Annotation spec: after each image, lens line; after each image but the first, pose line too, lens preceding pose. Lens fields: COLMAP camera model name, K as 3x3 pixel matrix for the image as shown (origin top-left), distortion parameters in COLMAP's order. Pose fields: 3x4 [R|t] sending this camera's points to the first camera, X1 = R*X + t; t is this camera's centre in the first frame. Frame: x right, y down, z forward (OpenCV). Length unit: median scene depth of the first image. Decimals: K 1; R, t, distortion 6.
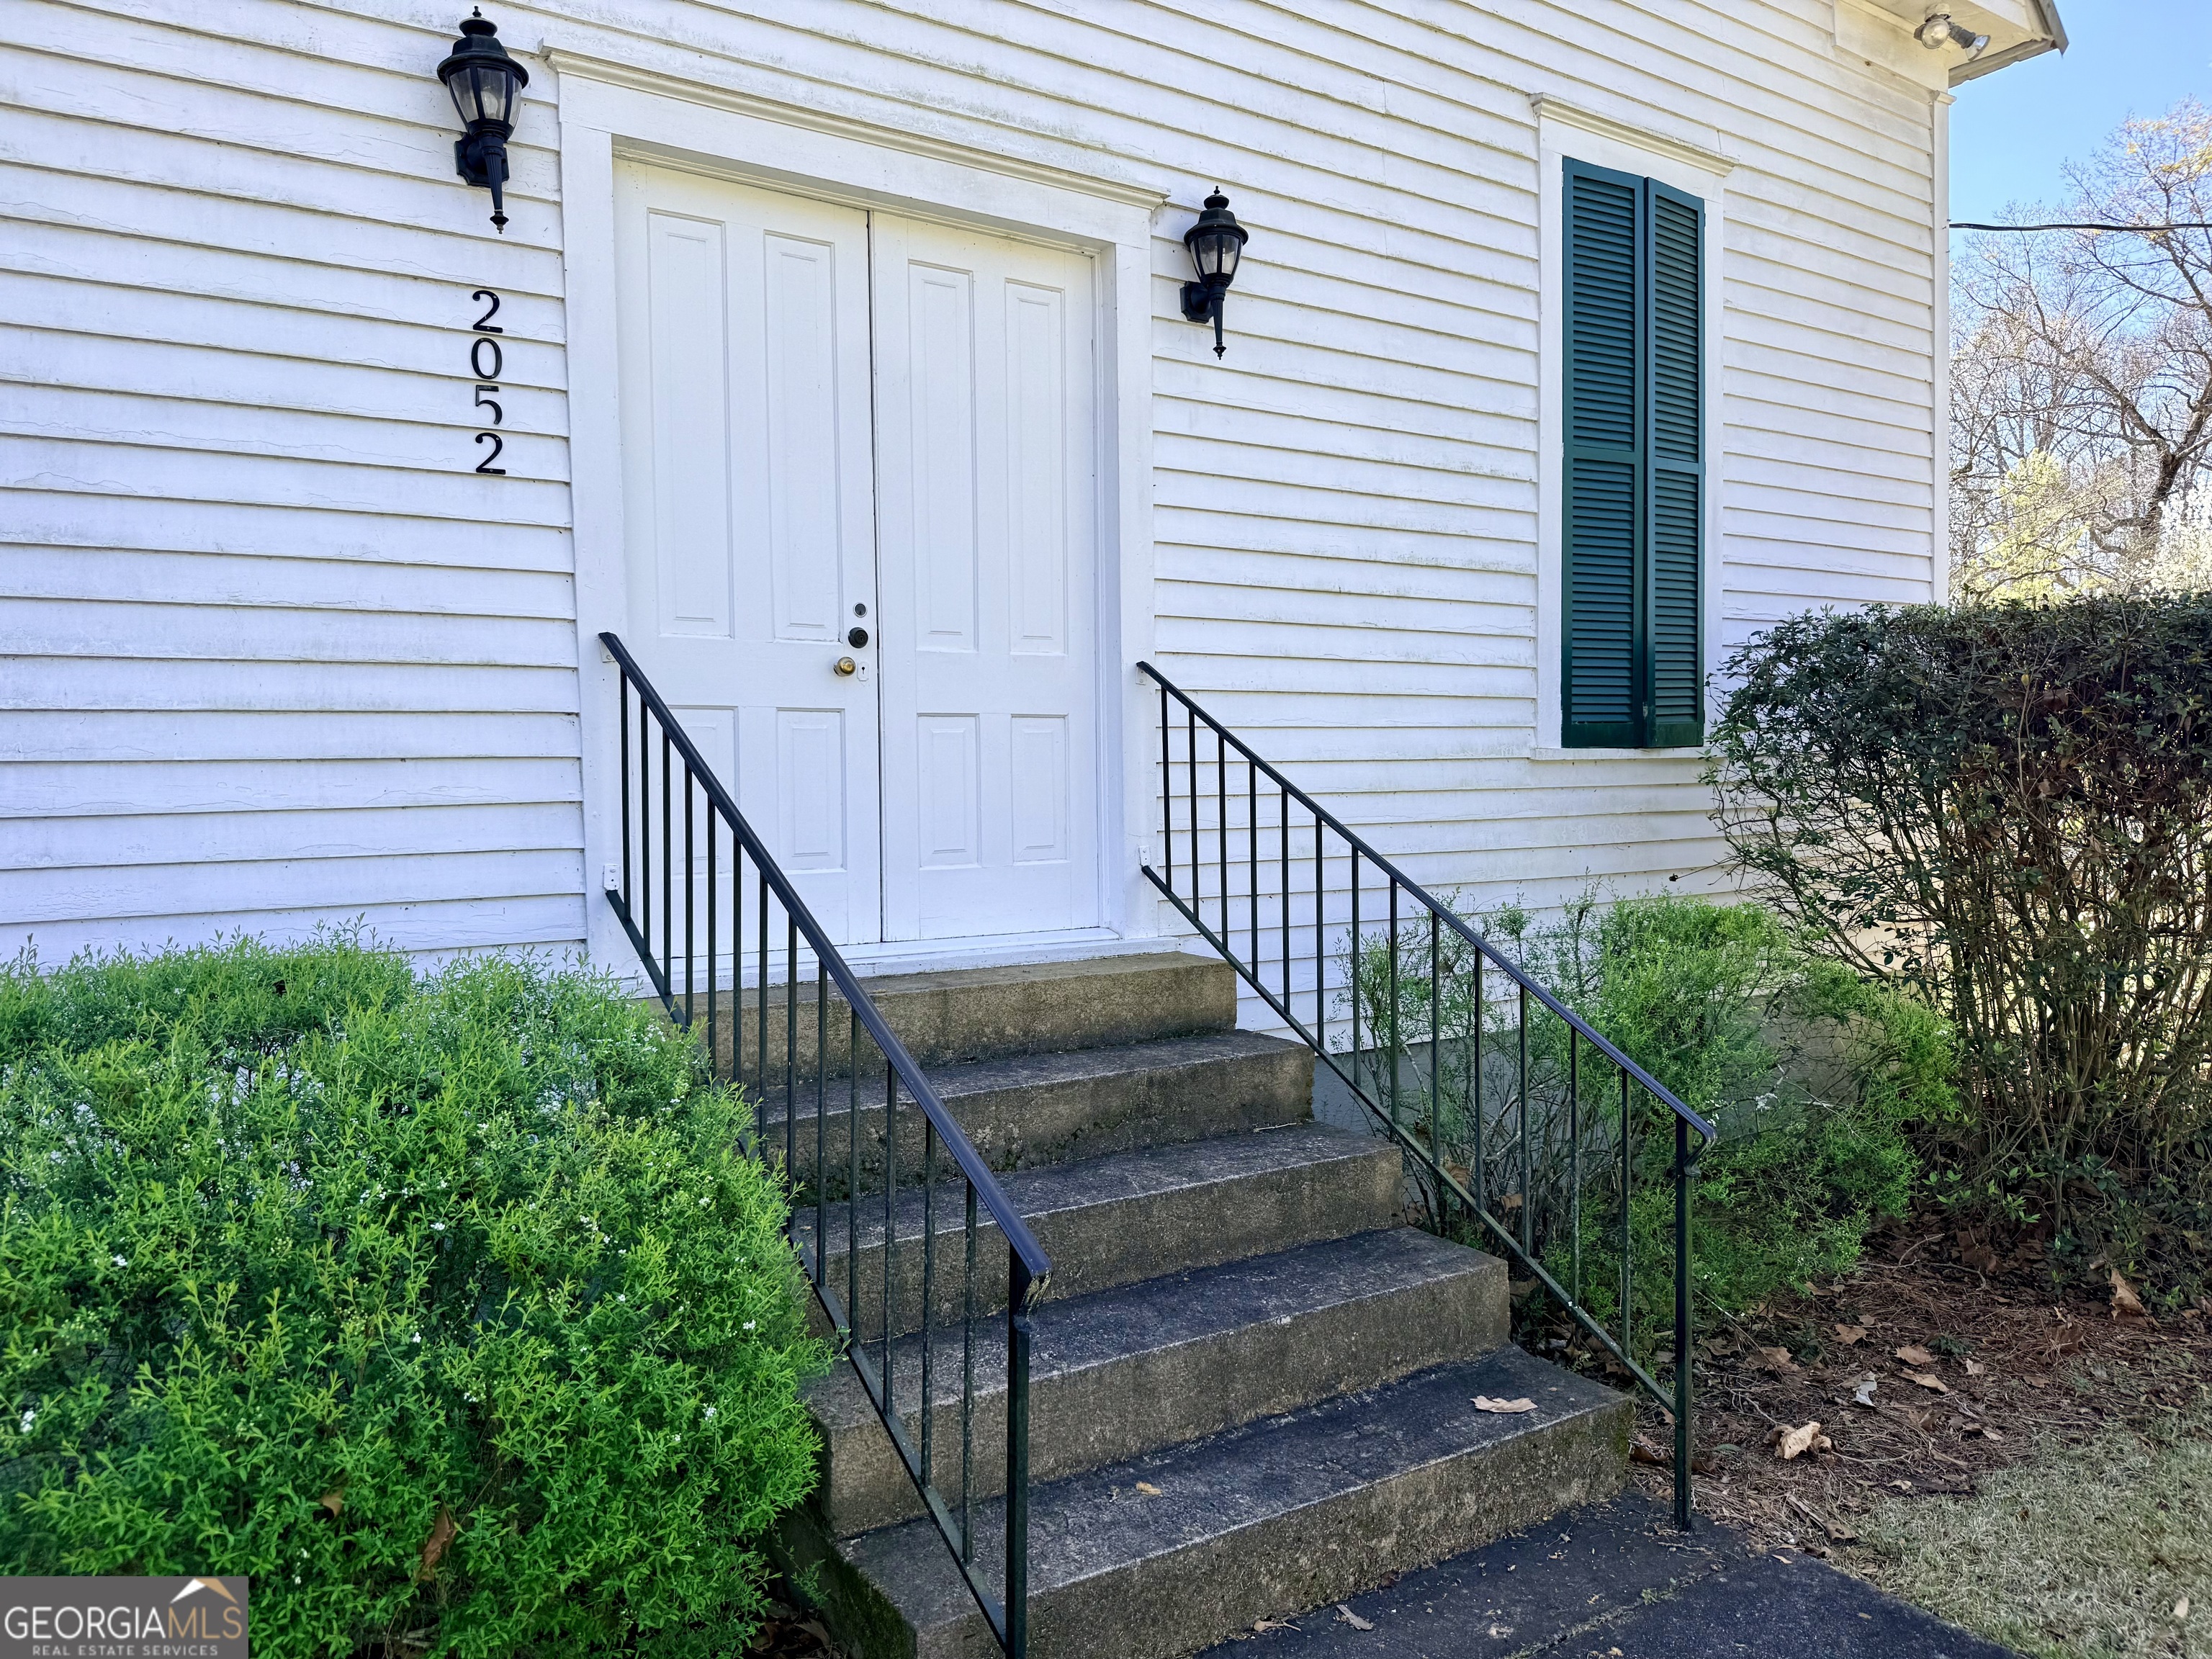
lens RADIAL K [[1567.1, 0, 1113.8], [0, 1567.1, 834.5], [0, 0, 1]] dist [0.007806, 0.002062]
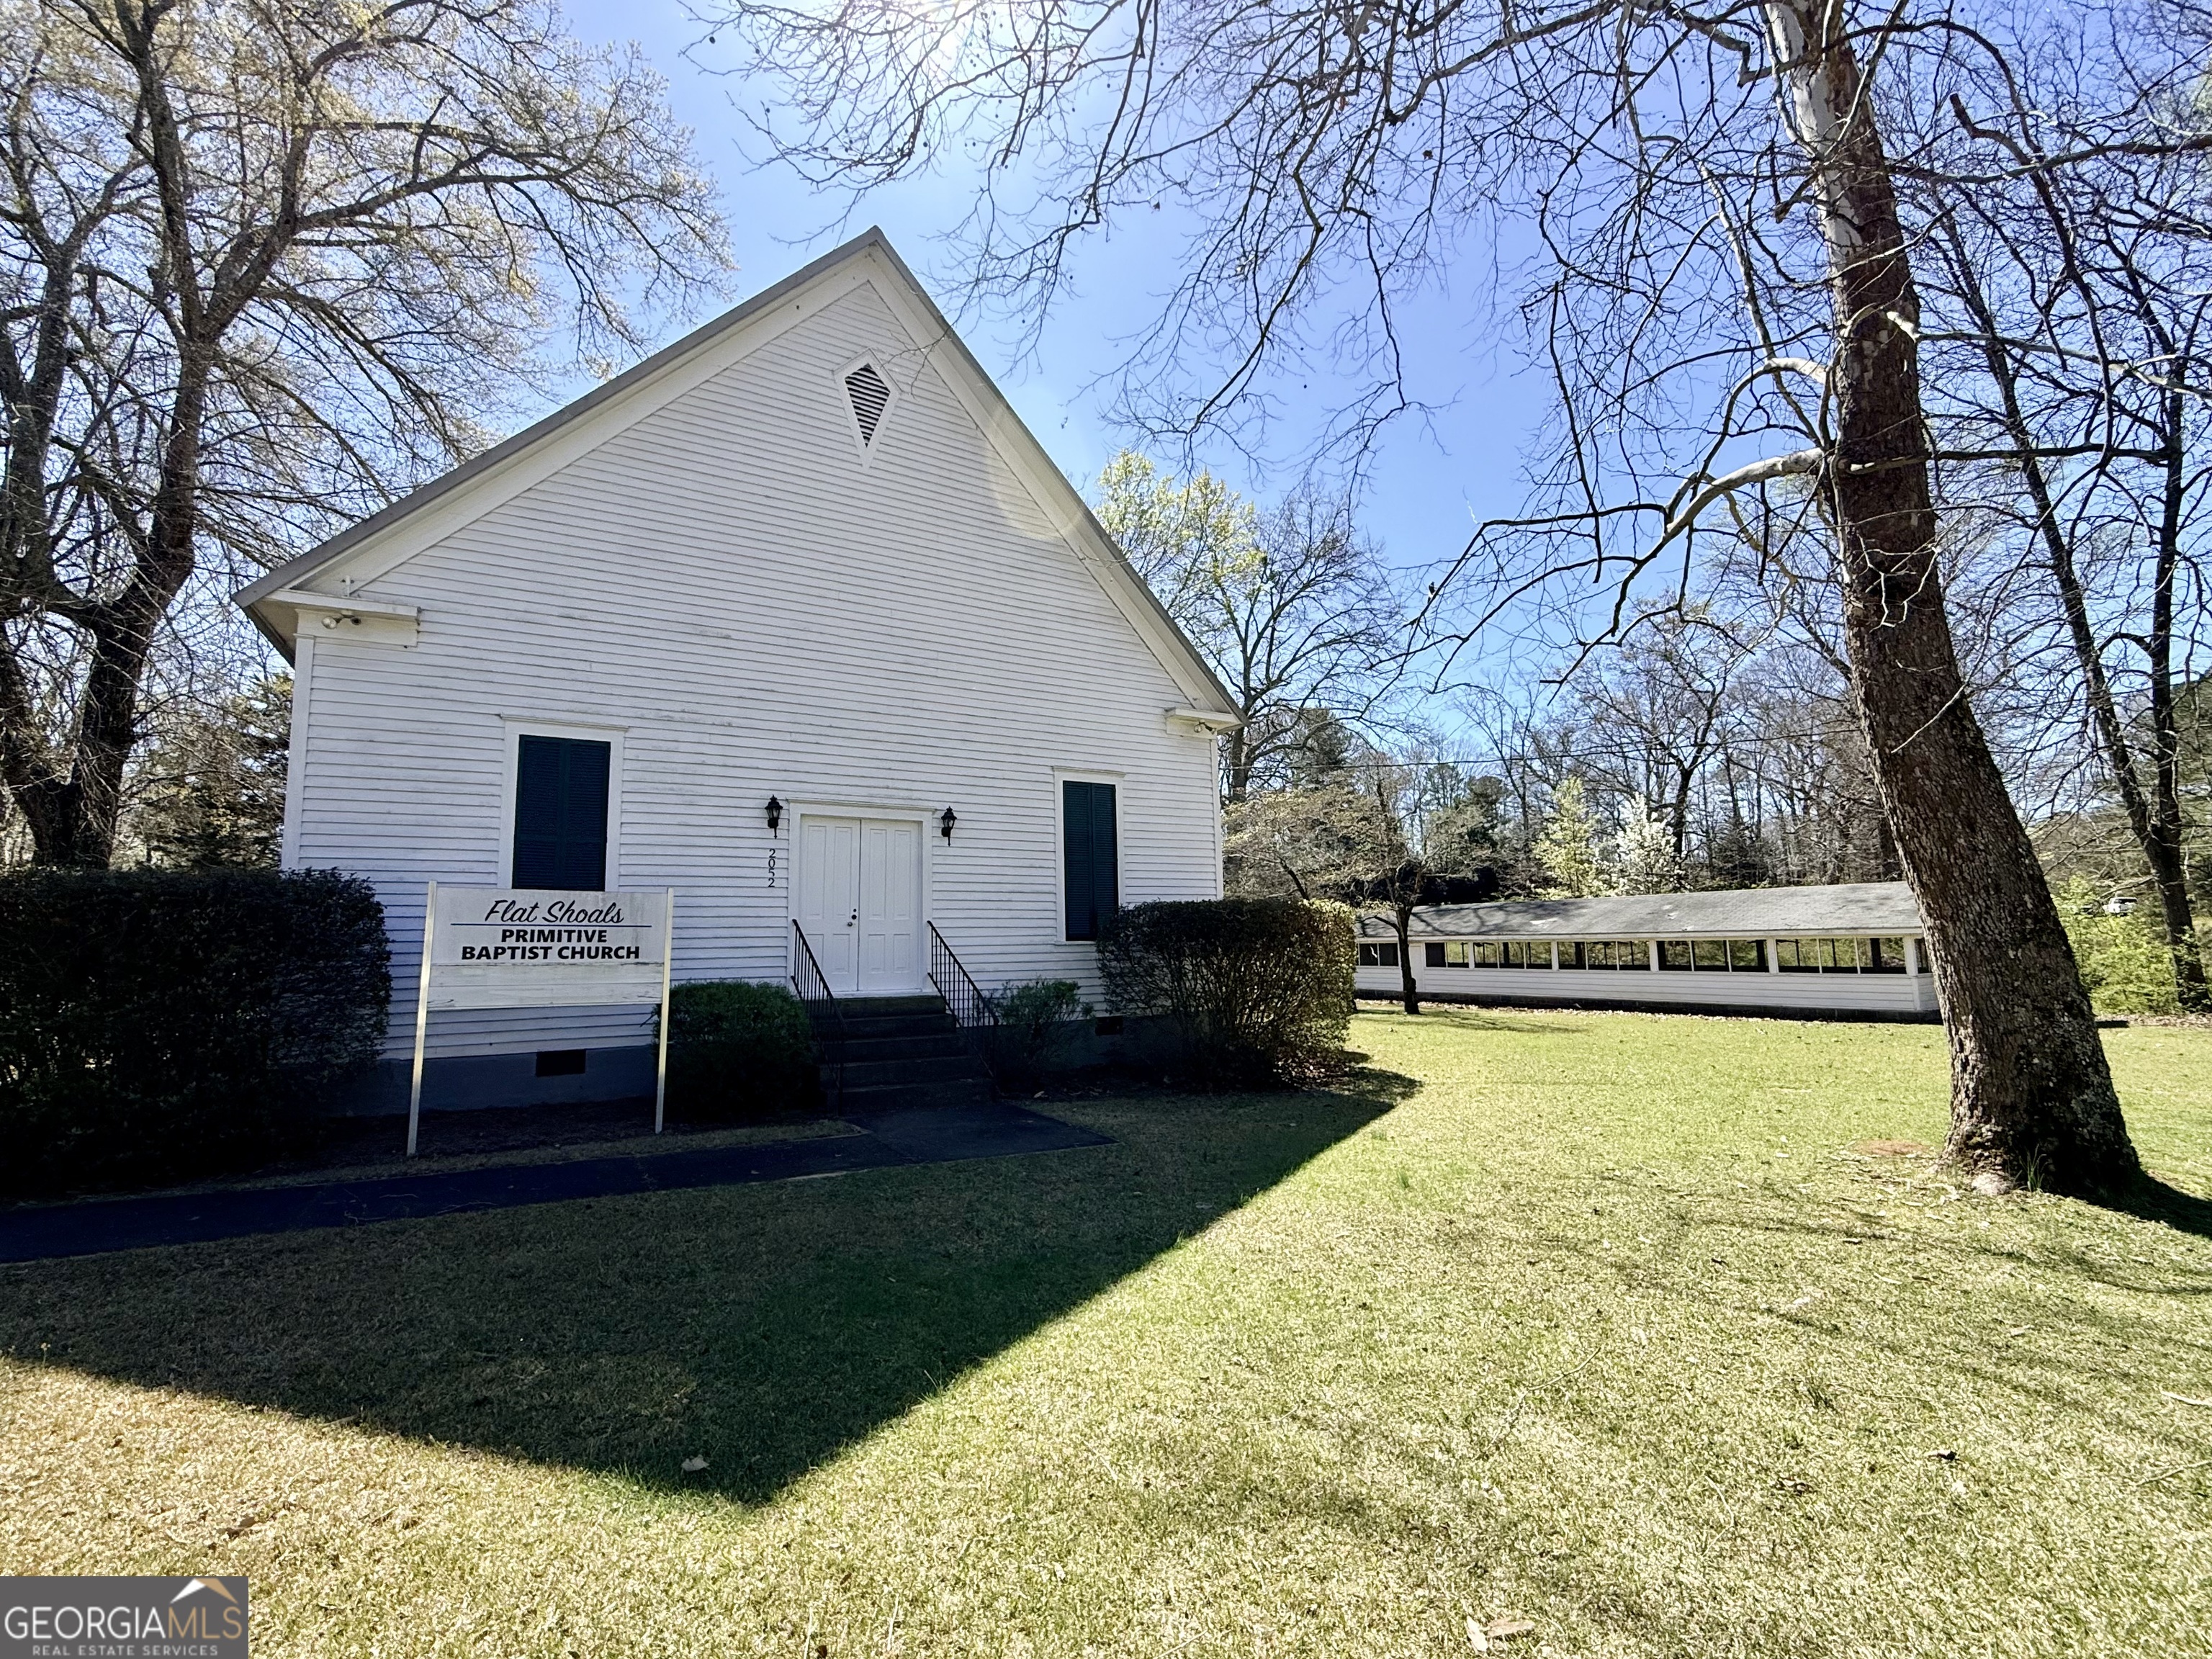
lens RADIAL K [[976.0, 0, 1110.0], [0, 976.0, 819.2], [0, 0, 1]] dist [0.002345, 0.000538]
pose [[0.998312, -0.015780, -0.055899, 0.638132], [0.005806, 0.984679, -0.174279, 0.071828], [0.057793, 0.173660, 0.983108, -1.510049]]
